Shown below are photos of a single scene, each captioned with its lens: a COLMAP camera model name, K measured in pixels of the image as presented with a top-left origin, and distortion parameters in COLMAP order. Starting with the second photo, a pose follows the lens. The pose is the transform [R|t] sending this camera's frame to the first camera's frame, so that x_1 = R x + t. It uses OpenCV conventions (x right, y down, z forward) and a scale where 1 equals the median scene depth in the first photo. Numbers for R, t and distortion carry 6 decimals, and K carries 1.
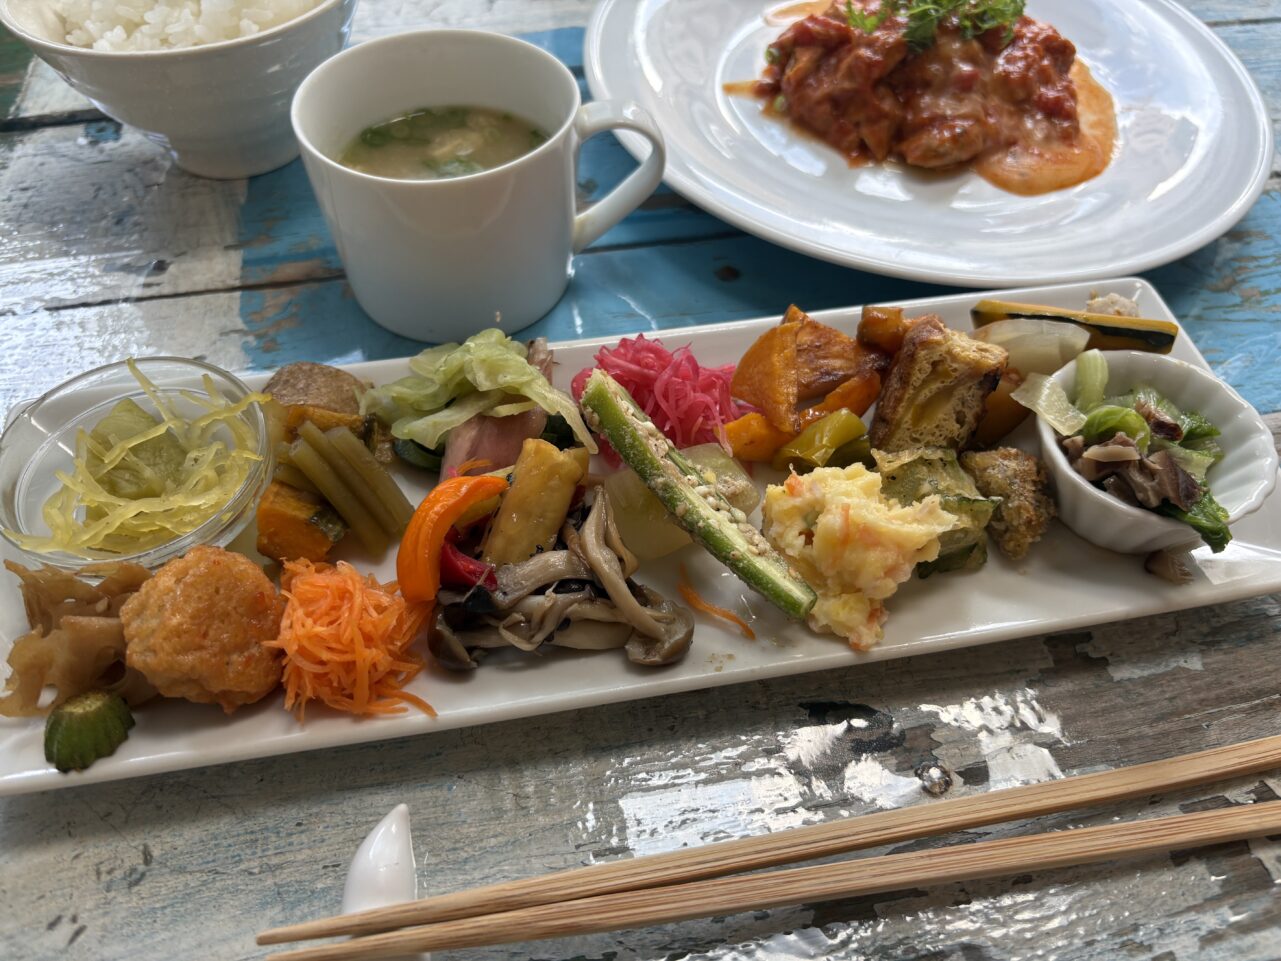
lens RADIAL K [[1012.1, 0, 644.9], [0, 1012.1, 484.7], [0, 0, 1]] dist [-0.001435, -0.013133]
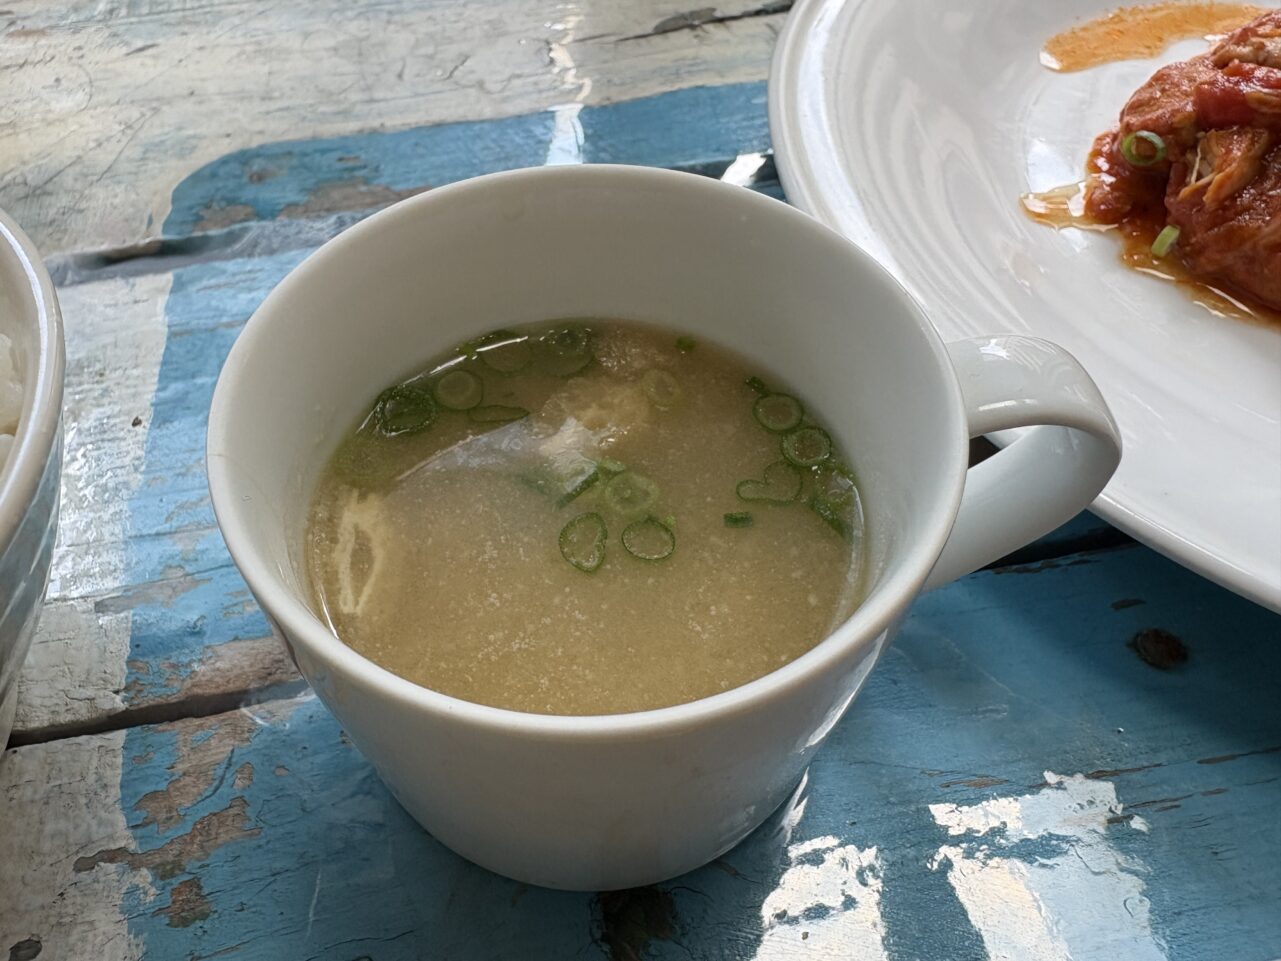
lens RADIAL K [[1012.1, 0, 566.8], [0, 1012.1, 502.3], [0, 0, 1]] dist [-0.001435, -0.013133]
pose [[0.998649, -0.028641, -0.043362, -0.228687], [0.029405, 0.999422, 0.017081, -0.397897], [0.042848, -0.018333, 0.998913, 0.721011]]
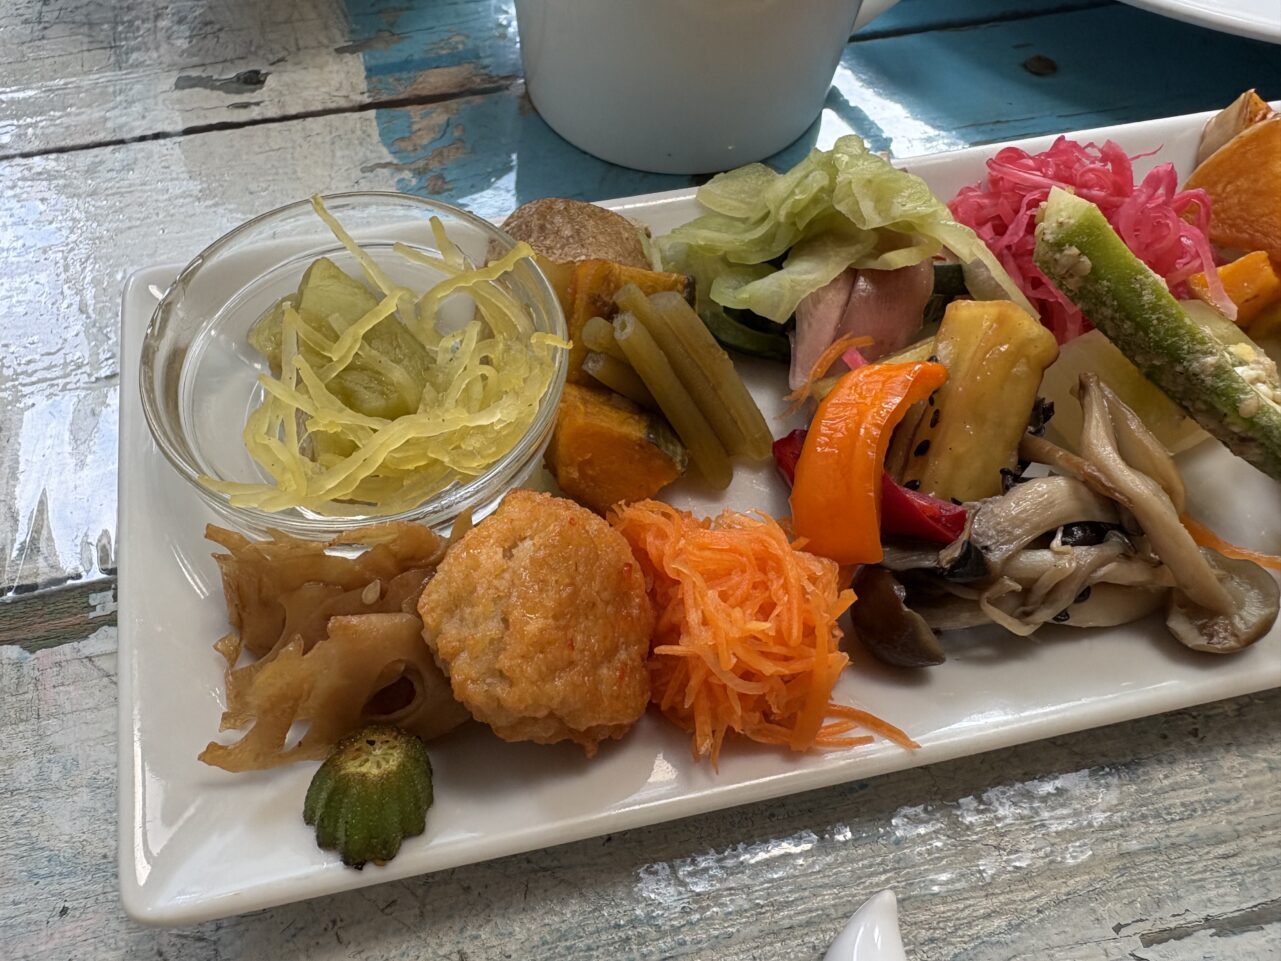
lens RADIAL K [[1012.1, 0, 564.2], [0, 1012.1, 484.9], [0, 0, 1]] dist [-0.001435, -0.013133]
pose [[0.999487, -0.031987, 0.001590, -0.366540], [0.031544, 0.991807, 0.123791, -0.017108], [-0.005536, -0.123678, 0.992307, 0.342968]]
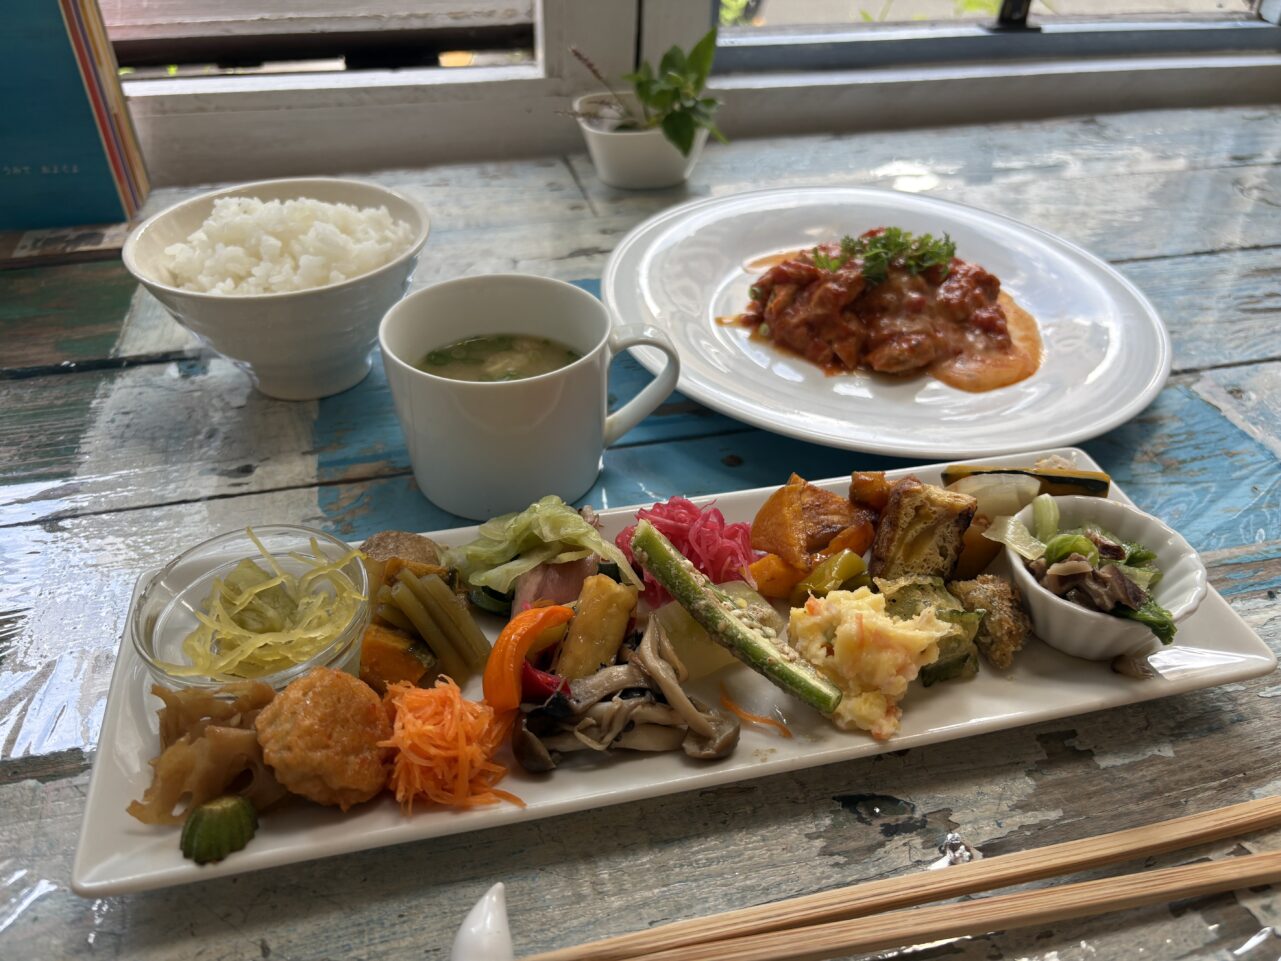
lens RADIAL K [[1012.1, 0, 649.5], [0, 1012.1, 480.2], [0, 0, 1]] dist [-0.001435, -0.013133]
pose [[0.998781, -0.032903, 0.036795, -0.082240], [0.041011, 0.967987, -0.247626, 0.139782], [-0.027470, 0.248833, 0.968157, -0.185561]]
